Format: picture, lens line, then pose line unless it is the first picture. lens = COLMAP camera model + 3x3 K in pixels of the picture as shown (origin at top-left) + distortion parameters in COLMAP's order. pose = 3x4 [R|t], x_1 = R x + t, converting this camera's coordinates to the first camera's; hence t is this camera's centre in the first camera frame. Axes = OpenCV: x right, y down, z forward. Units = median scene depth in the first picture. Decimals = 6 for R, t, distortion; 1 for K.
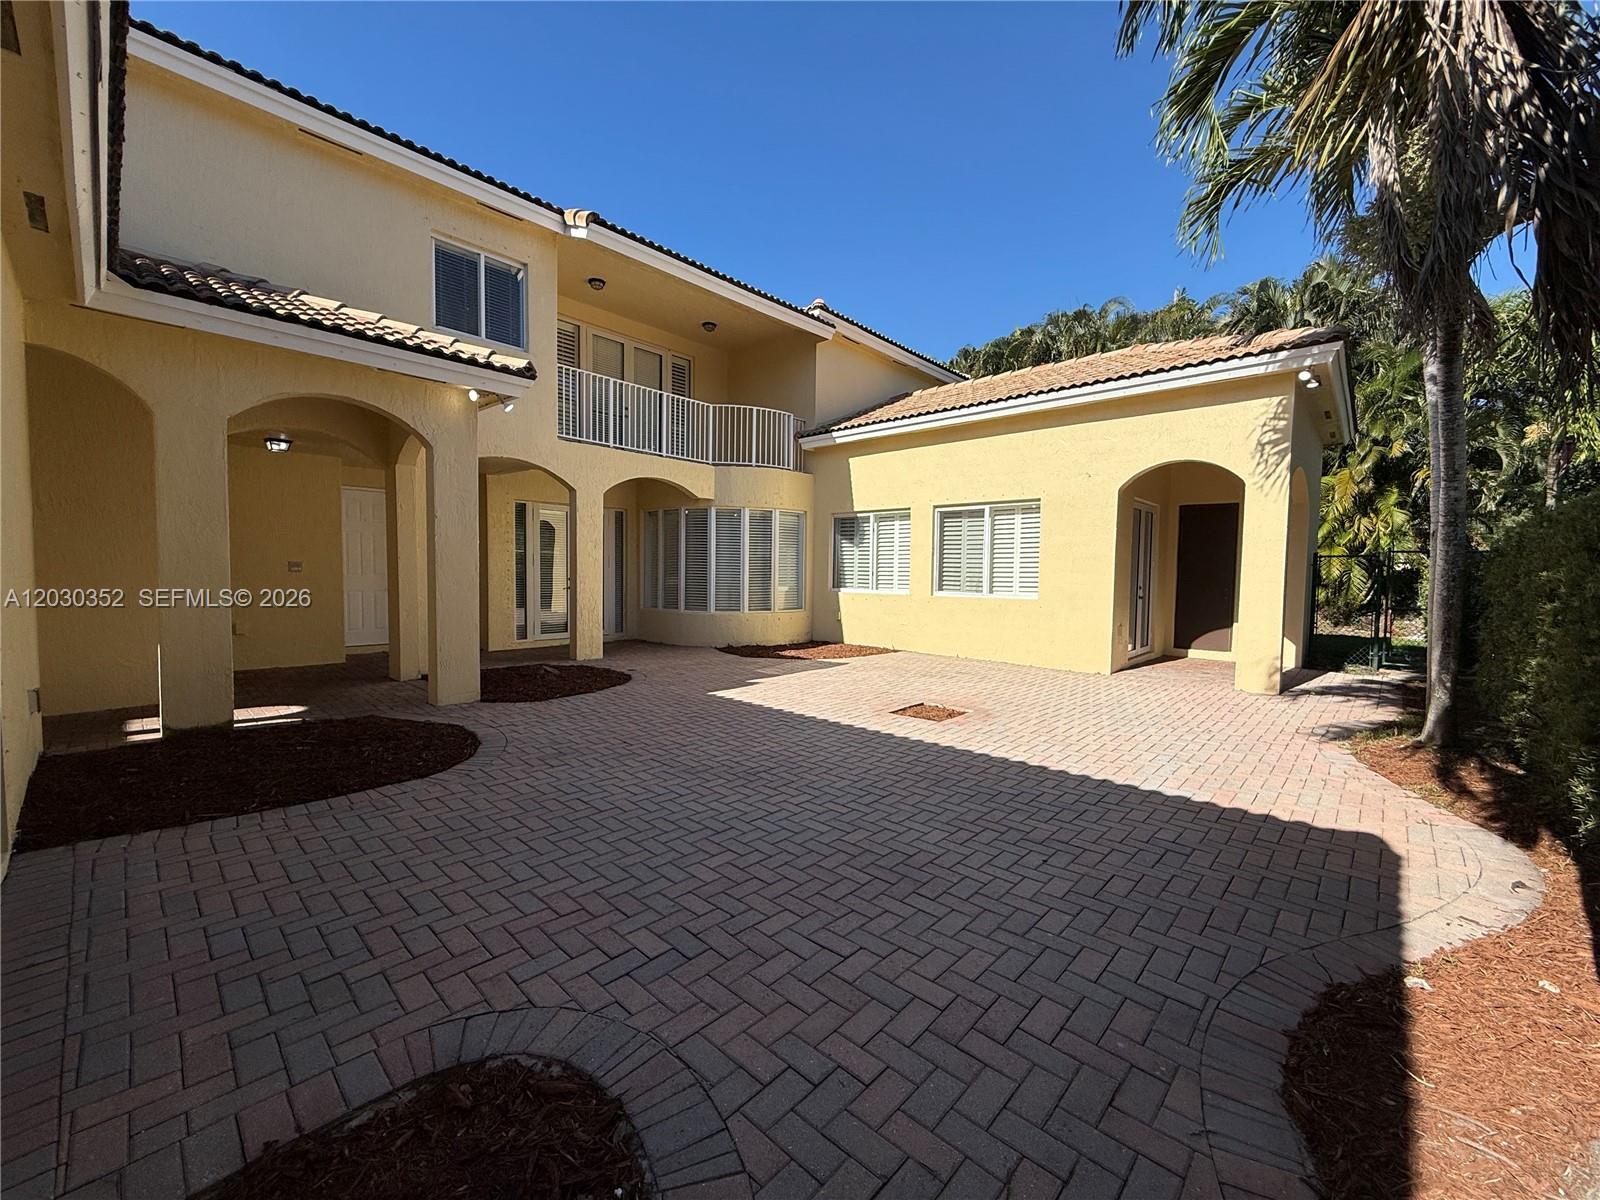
lens RADIAL K [[636.7, 0, 799.7], [0, 636.7, 595.9], [0, 0, 1]] dist [-0.002598, 0.000824]
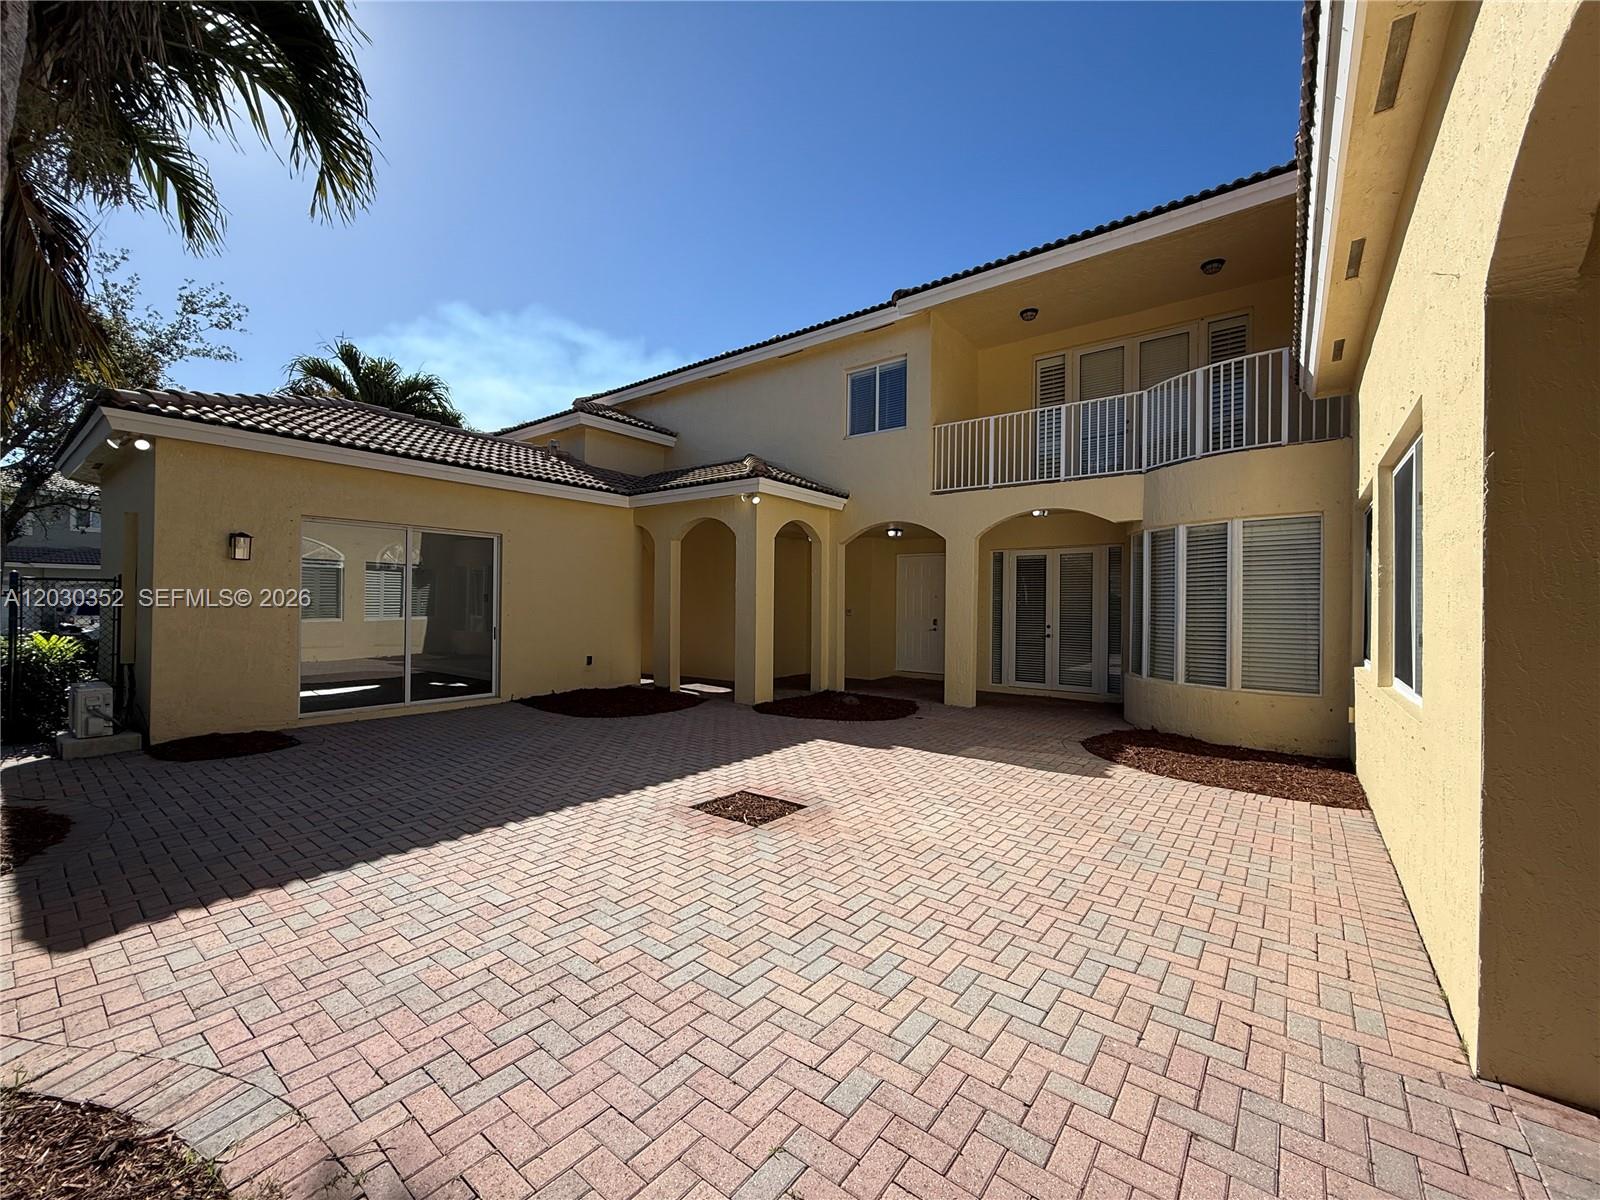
lens RADIAL K [[636.7, 0, 807.5], [0, 636.7, 602.2], [0, 0, 1]] dist [-0.002598, 0.000824]
pose [[0.117388, -0.018586, -0.992912, 0.587843], [-0.035430, 0.999110, -0.022890, -0.032577], [0.992454, 0.037866, 0.116625, 0.599584]]
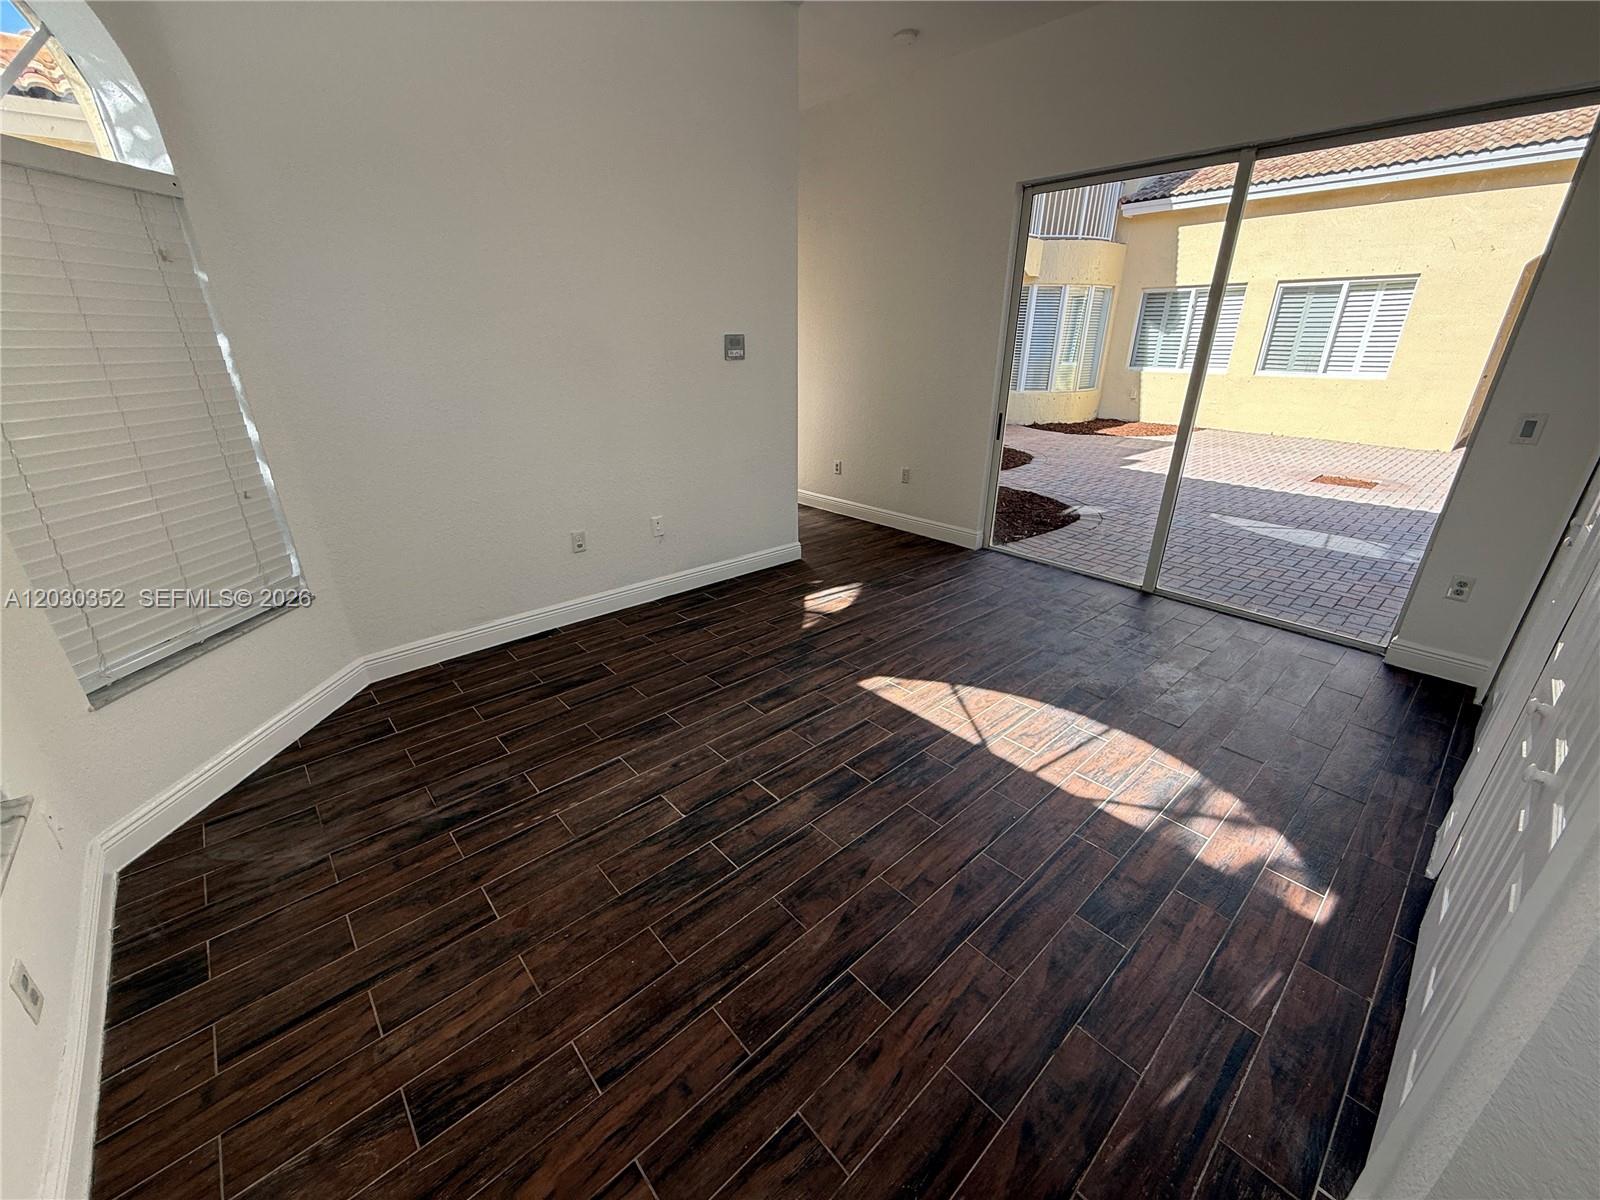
lens RADIAL K [[636.7, 0, 803.9], [0, 636.7, 601.1], [0, 0, 1]] dist [-0.002598, 0.000824]
pose [[0.995847, 0.025115, -0.087515, -0.452360], [0.006612, 0.938713, 0.344635, -0.016995], [0.090807, -0.343783, 0.934648, -0.198525]]
